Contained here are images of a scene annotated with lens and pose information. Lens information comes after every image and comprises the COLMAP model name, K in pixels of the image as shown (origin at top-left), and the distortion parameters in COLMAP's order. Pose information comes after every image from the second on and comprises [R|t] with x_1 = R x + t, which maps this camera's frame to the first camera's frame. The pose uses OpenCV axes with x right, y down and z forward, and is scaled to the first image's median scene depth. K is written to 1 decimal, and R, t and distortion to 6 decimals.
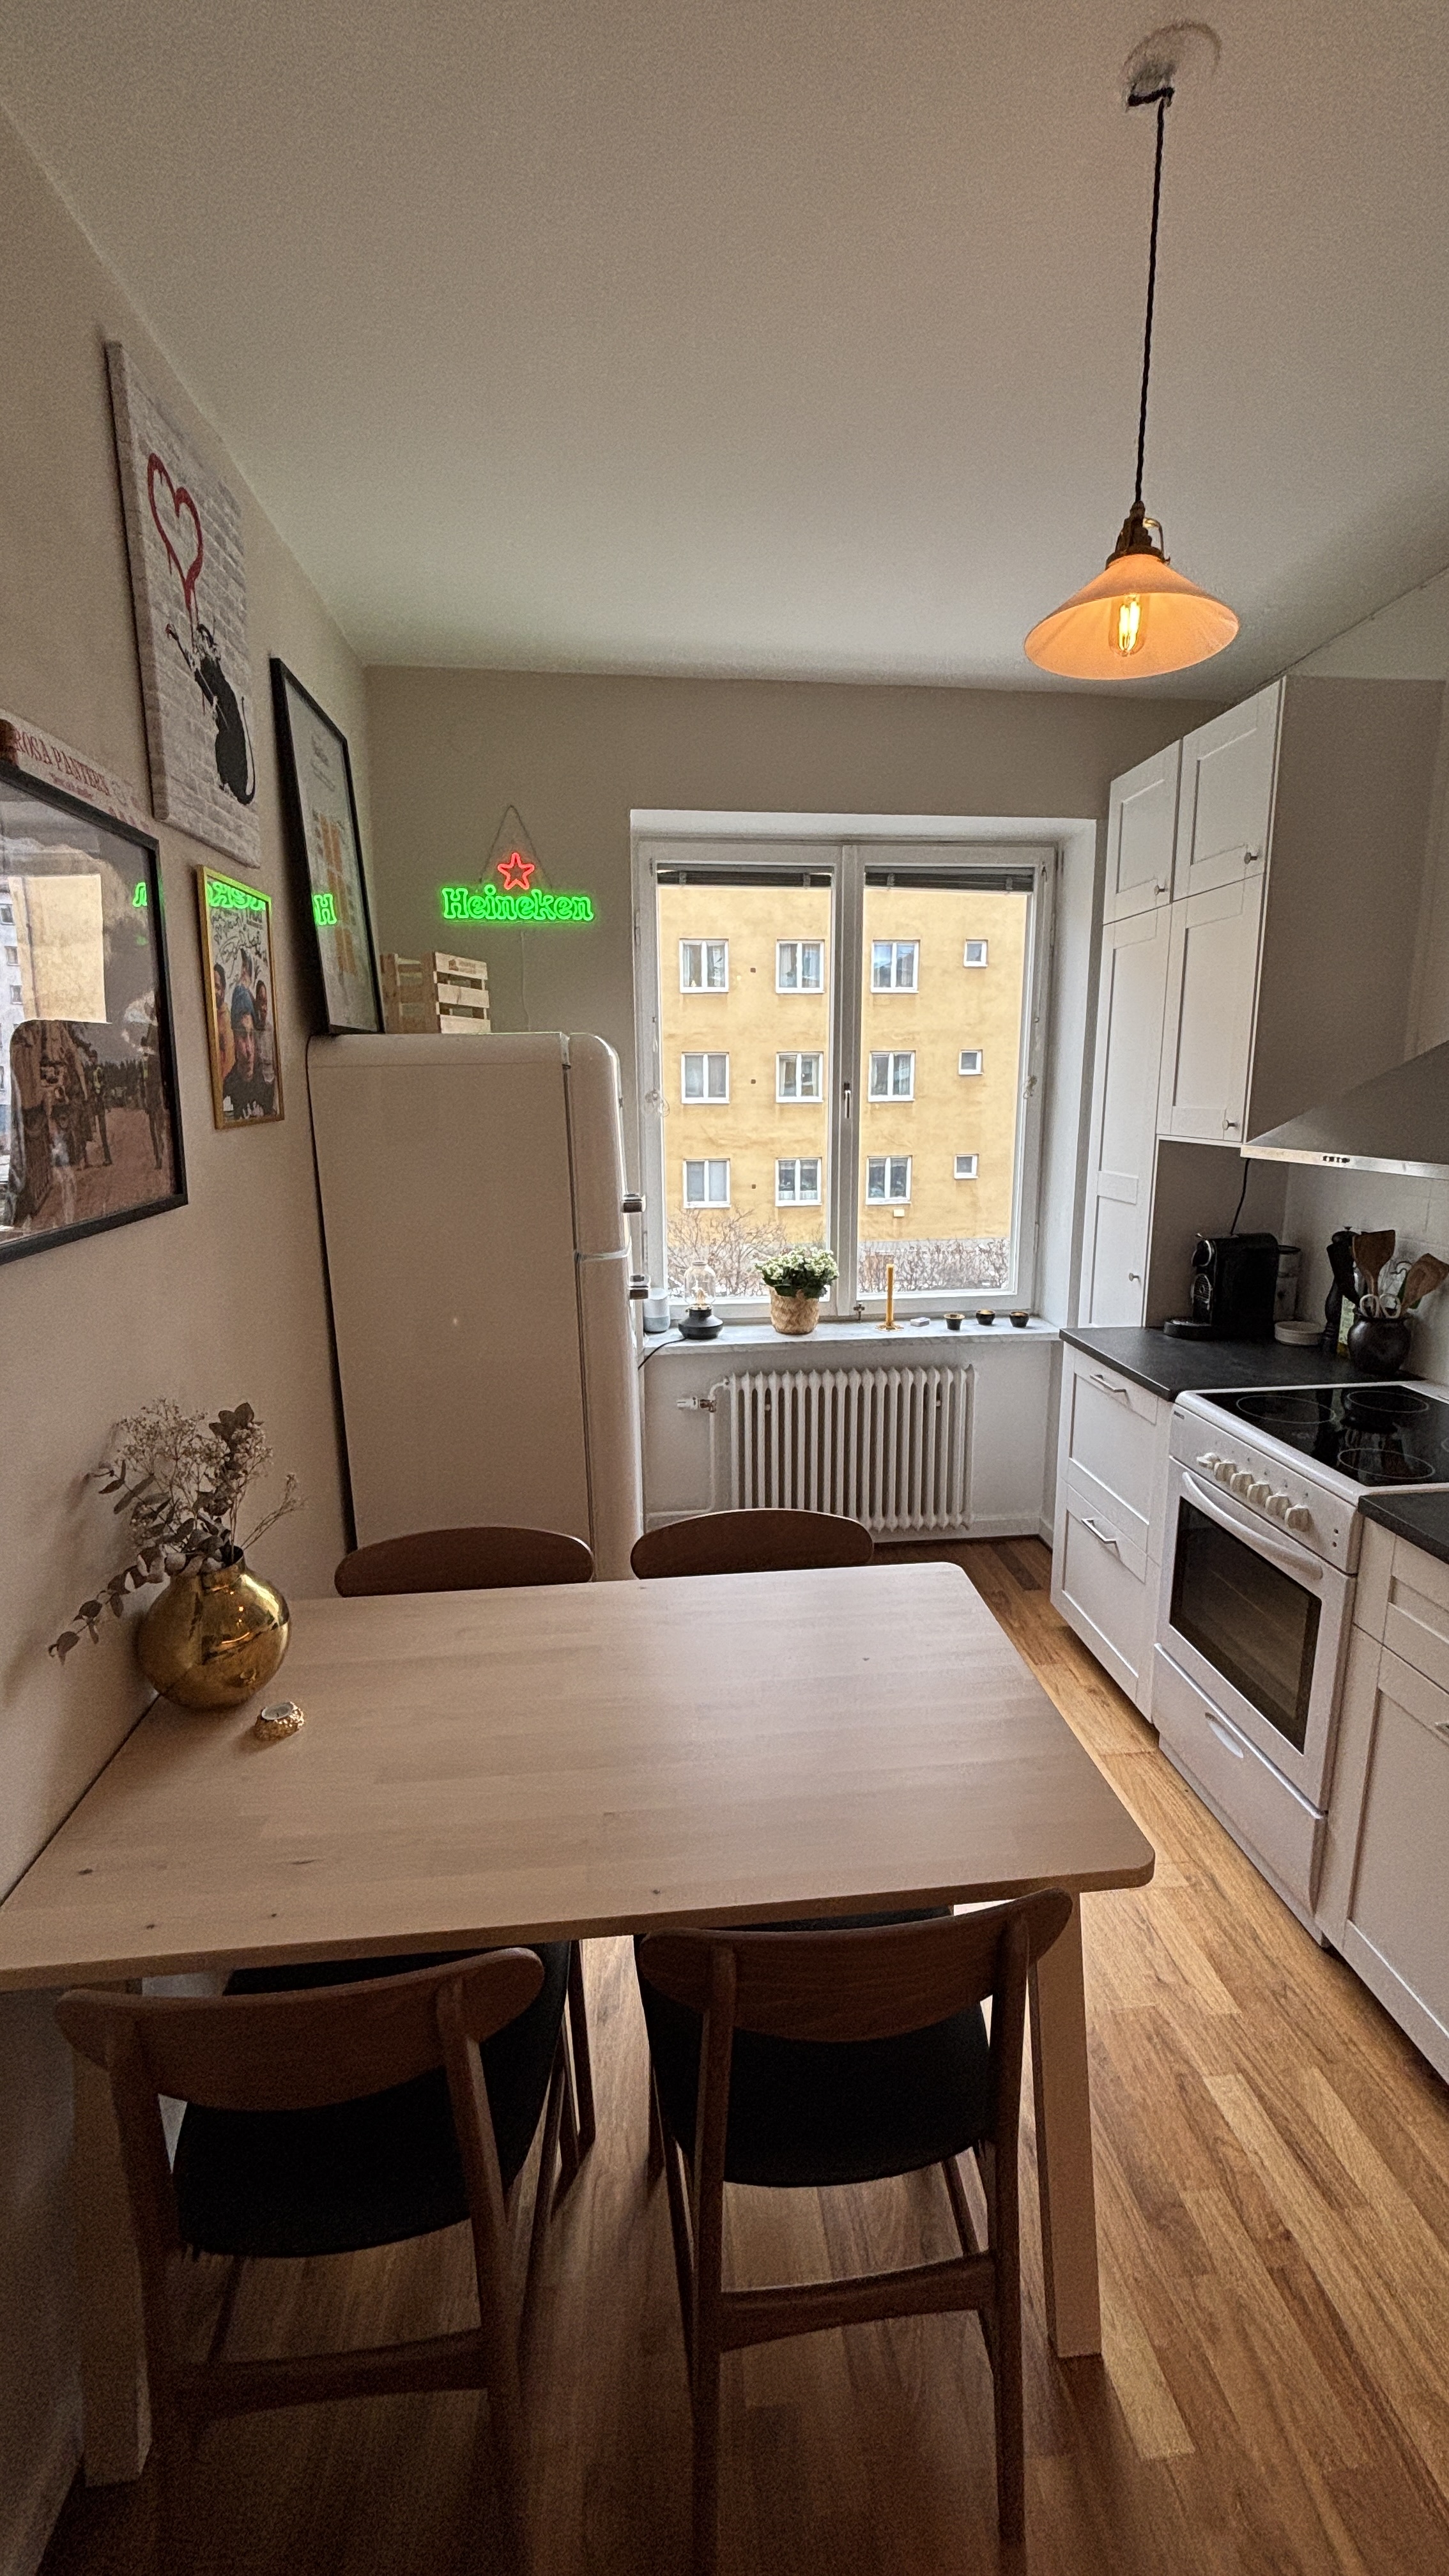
lens RADIAL K [[1023.3, 0, 722.0], [0, 1023.3, 1298.9], [0, 0, 1]] dist [-0.002791, -0.000309]
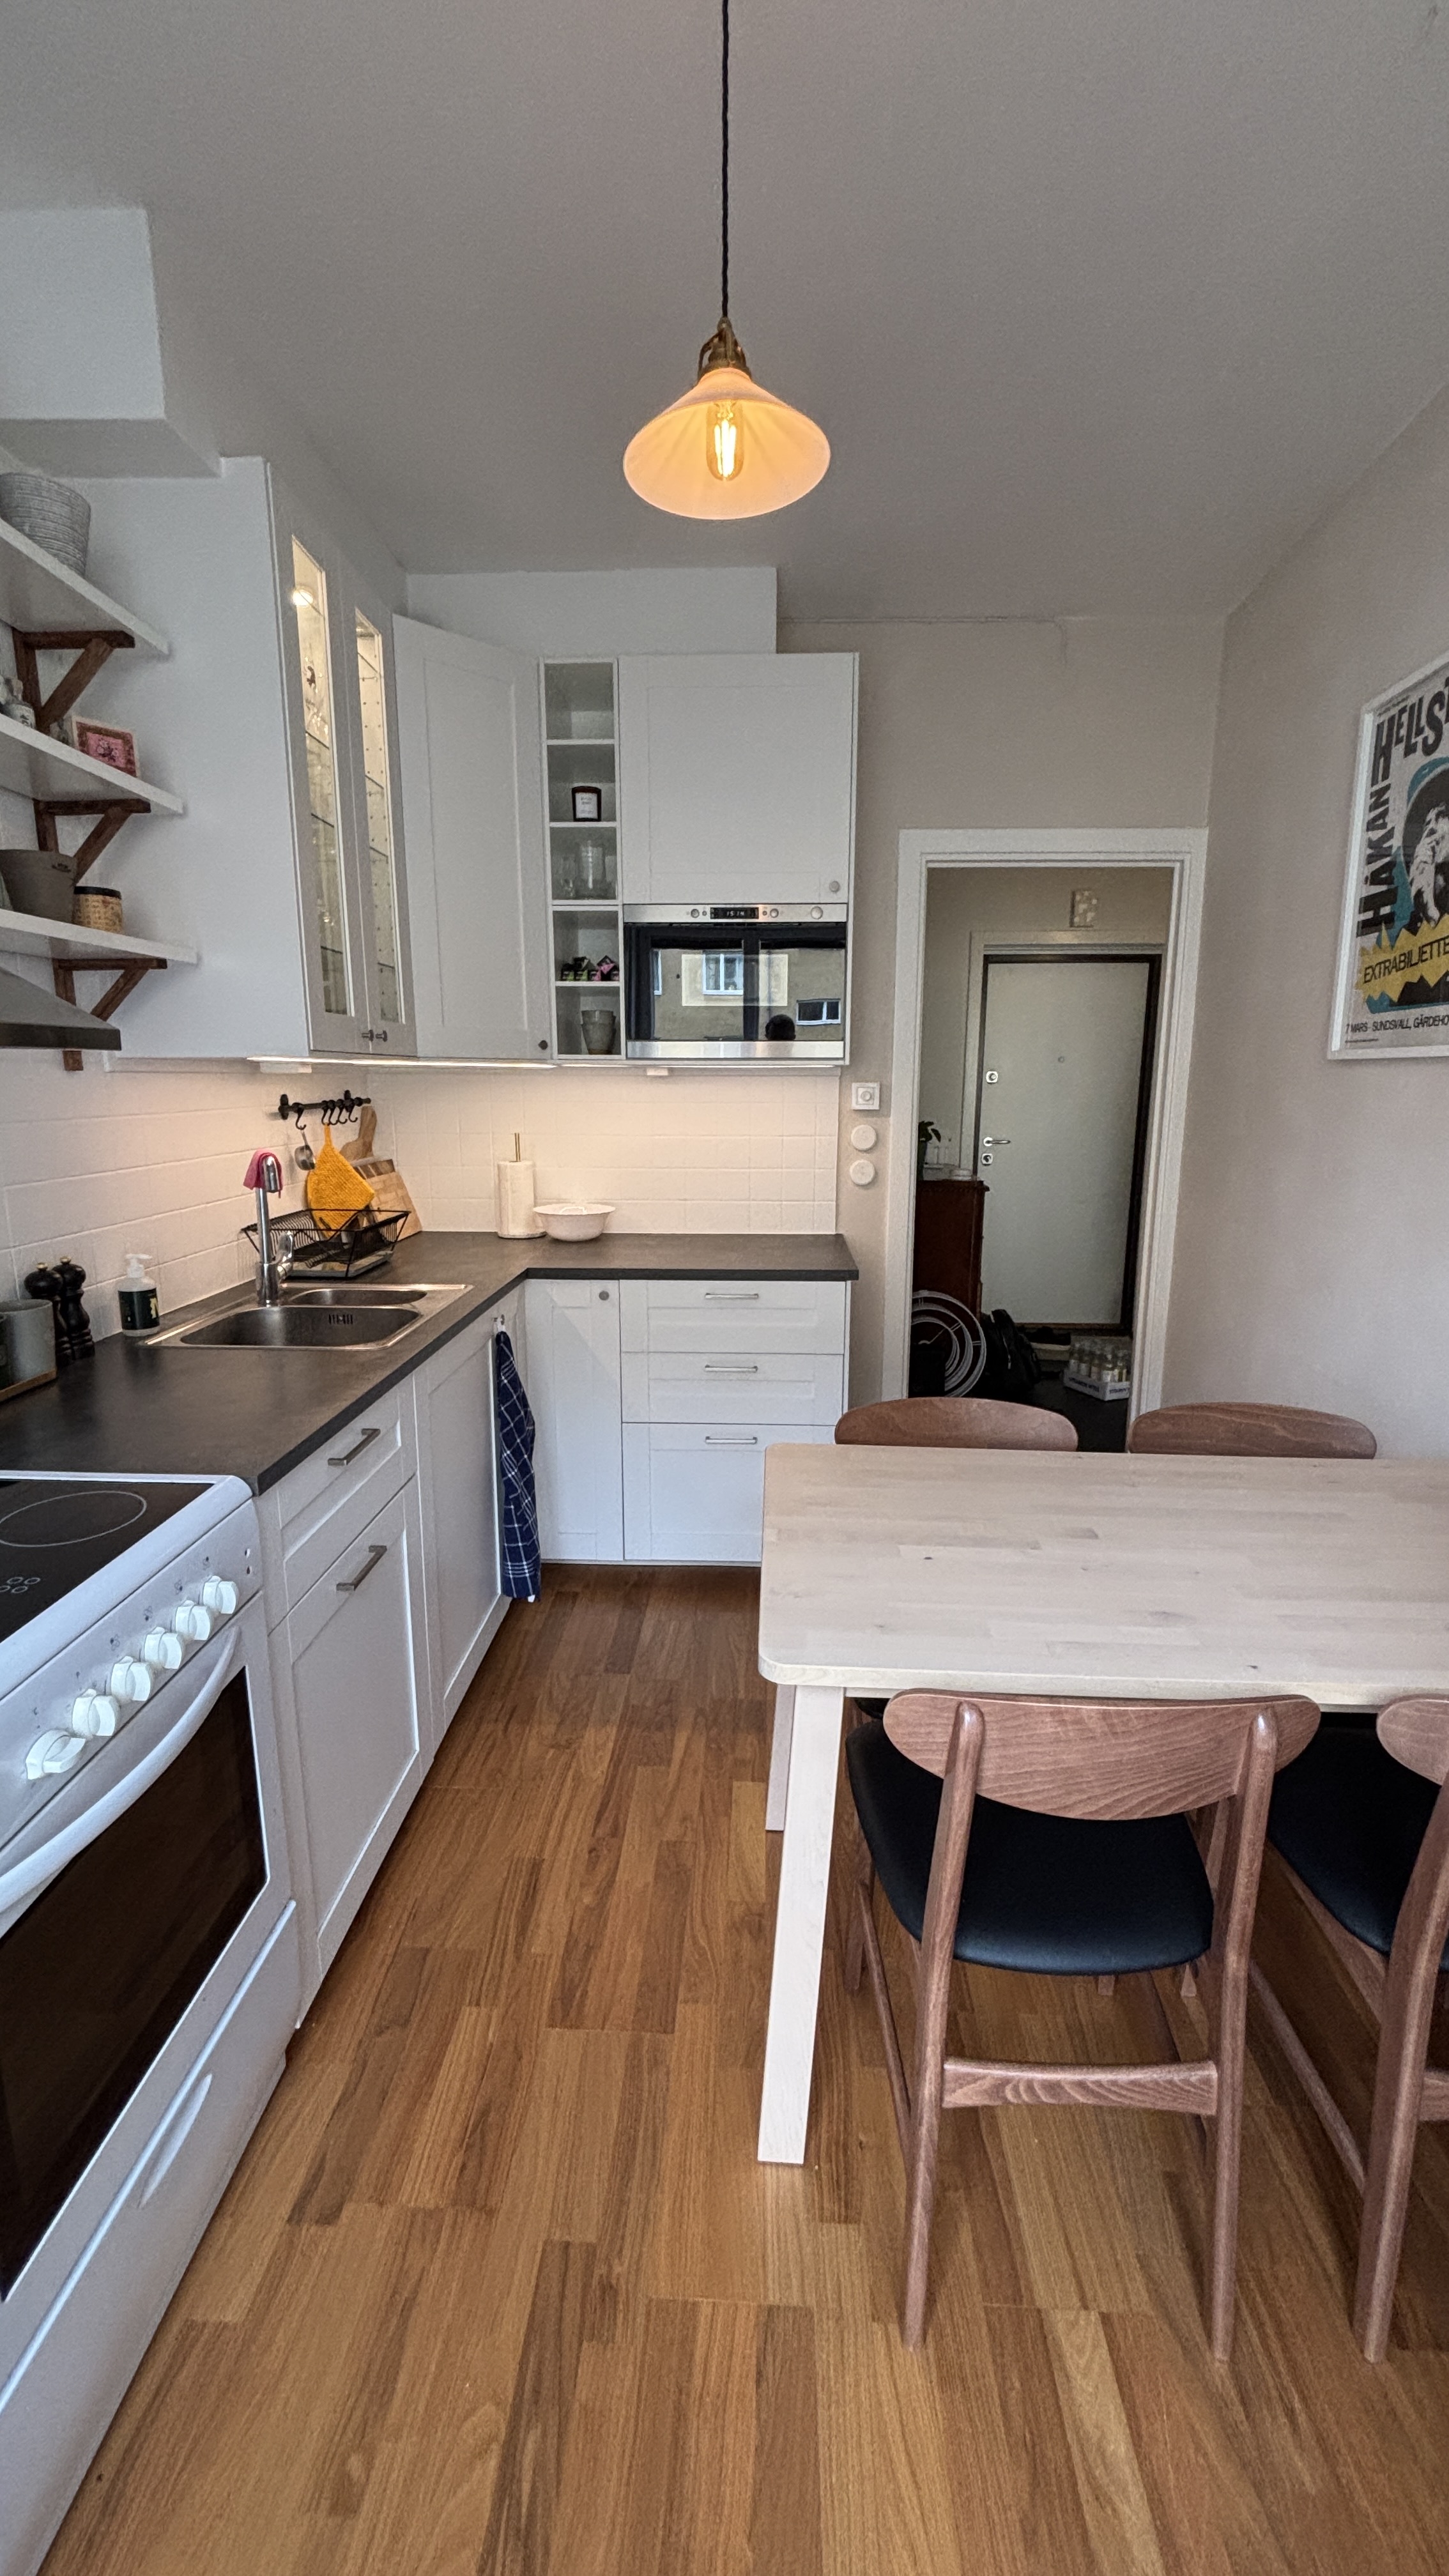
lens RADIAL K [[1039.6, 0, 731.9], [0, 1039.6, 1288.8], [0, 0, 1]] dist [-0.001683, -0.000101]
pose [[-0.992537, -0.017414, 0.120693, 0.186843], [0.030300, 0.923492, 0.382420, -0.213407], [-0.118118, 0.383223, -0.916072, 1.597515]]
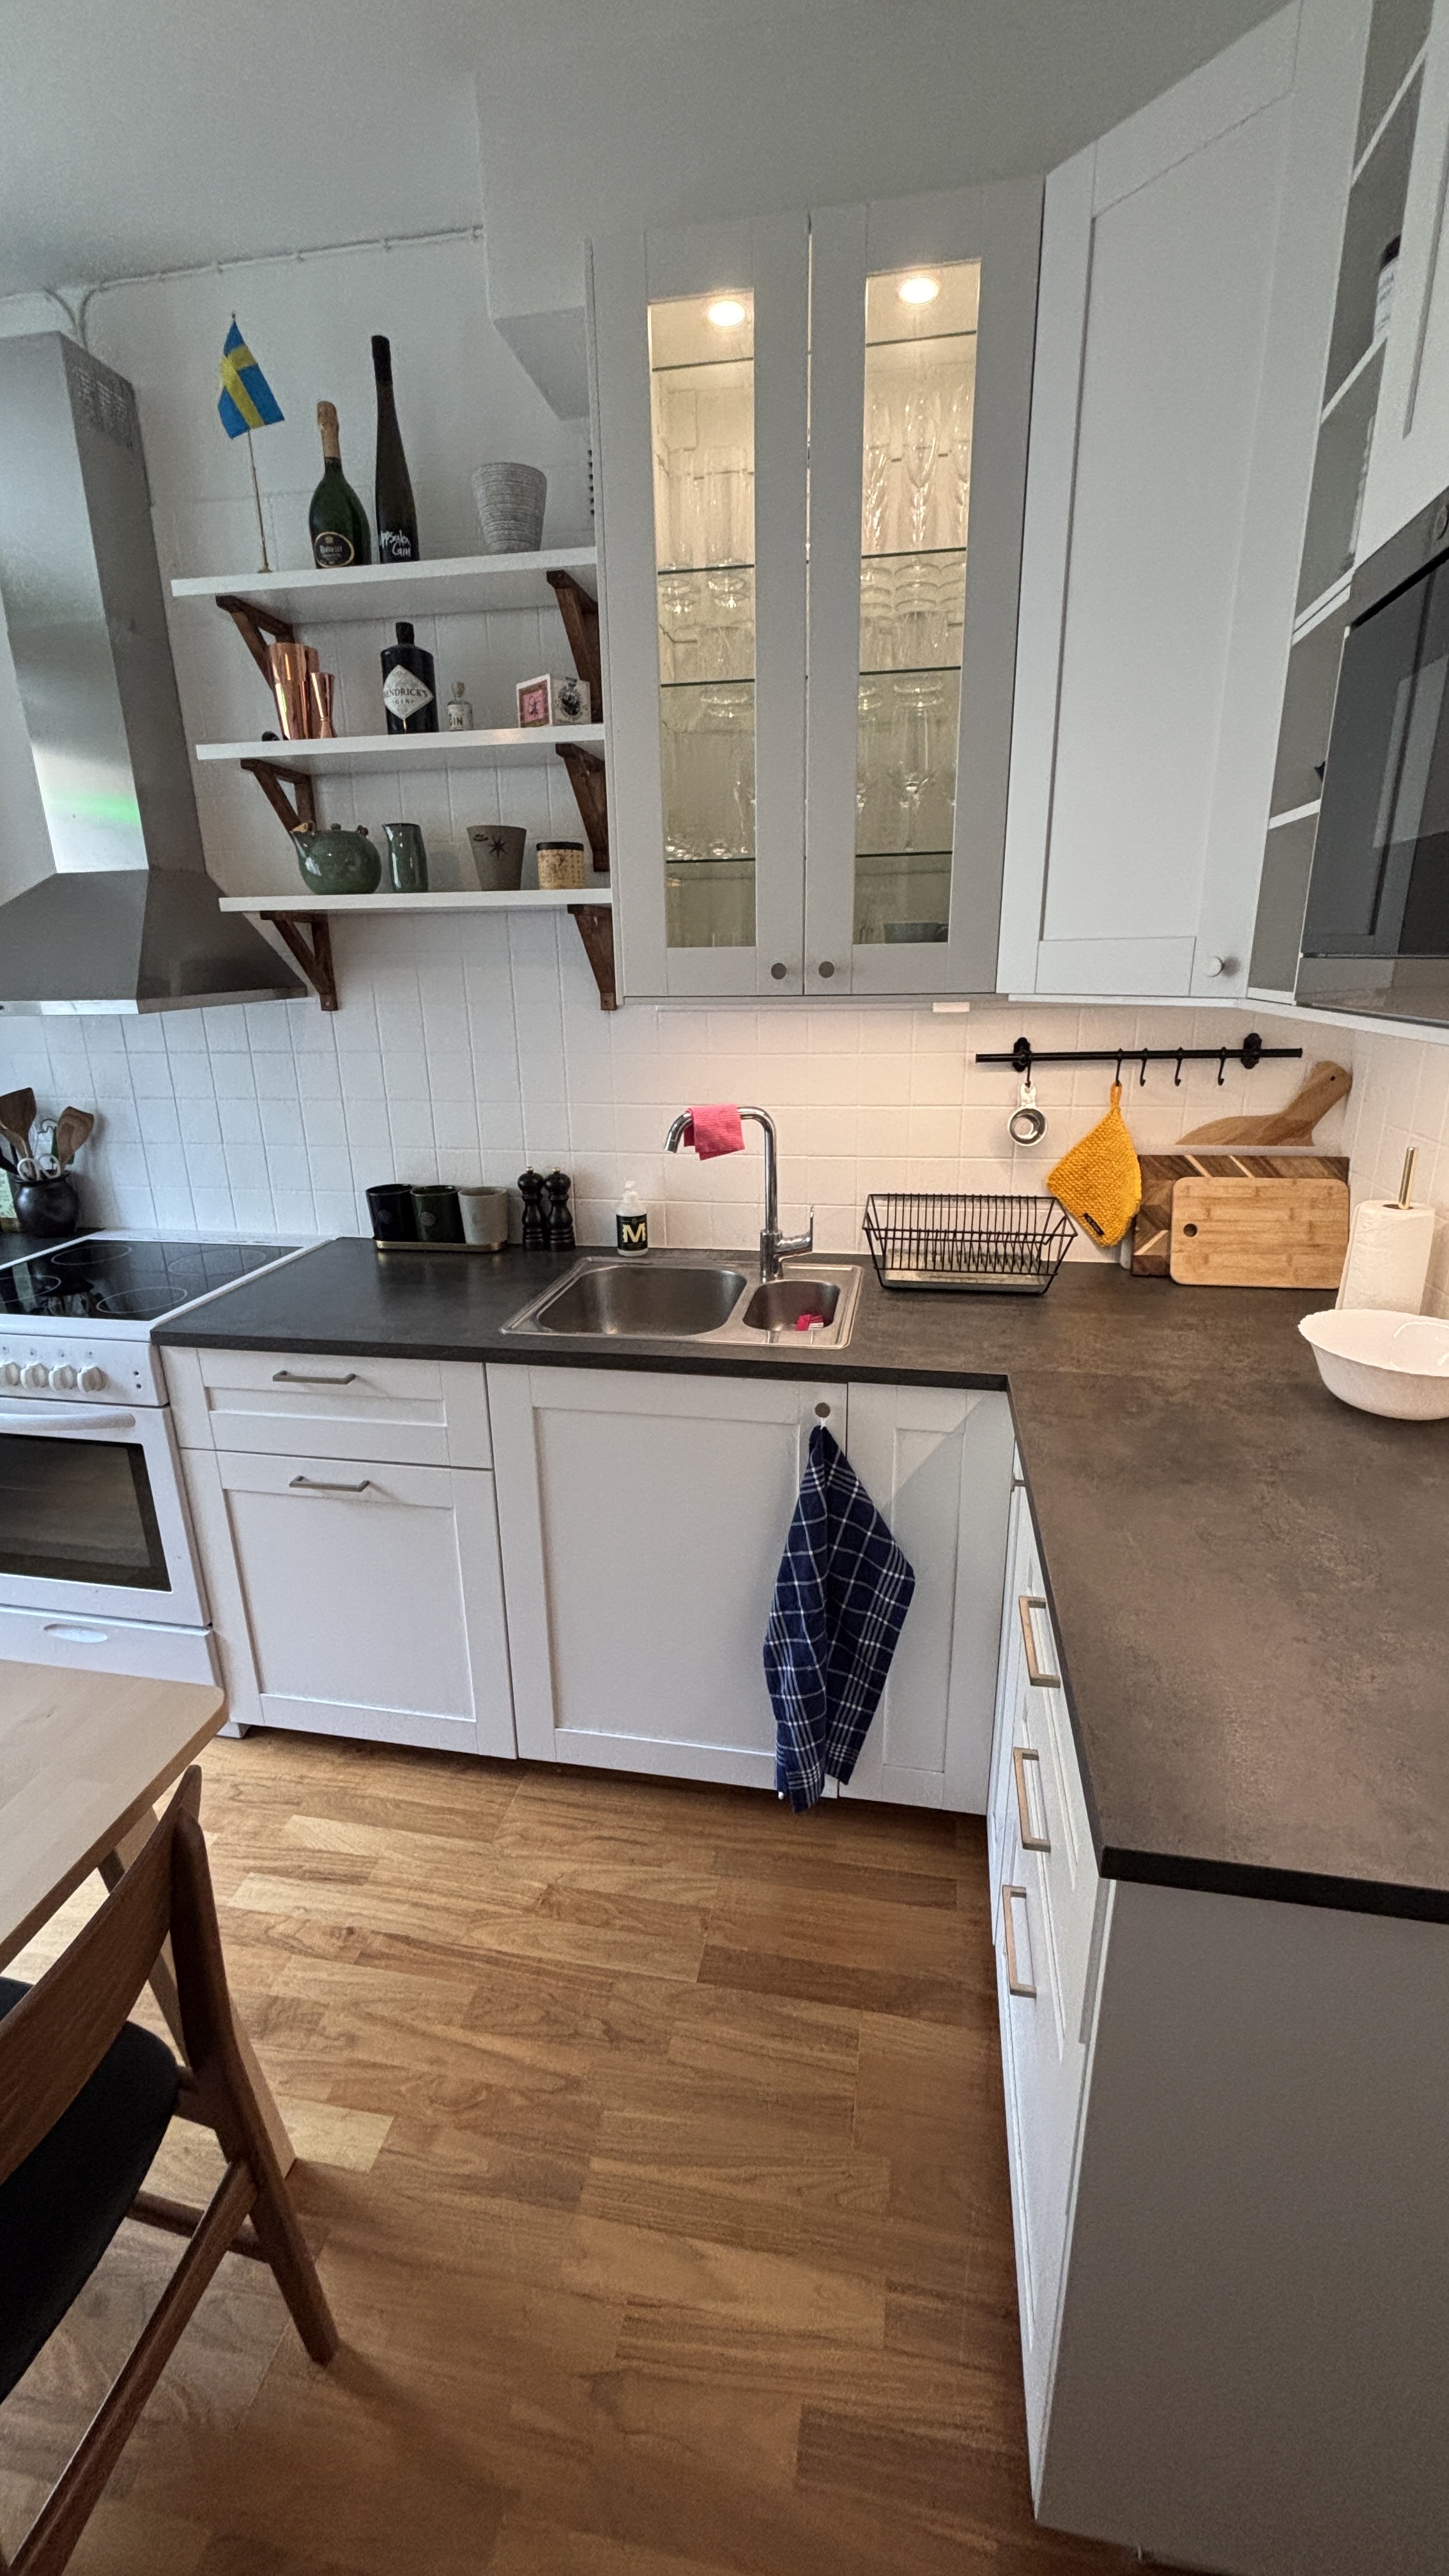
lens RADIAL K [[1039.6, 0, 731.9], [0, 1039.6, 1288.8], [0, 0, 1]] dist [-0.001683, -0.000101]
pose [[0.267070, -0.285793, 0.920324, -0.177313], [0.202503, 0.950333, 0.236347, 0.022347], [-0.942160, 0.123247, 0.311679, 0.105256]]
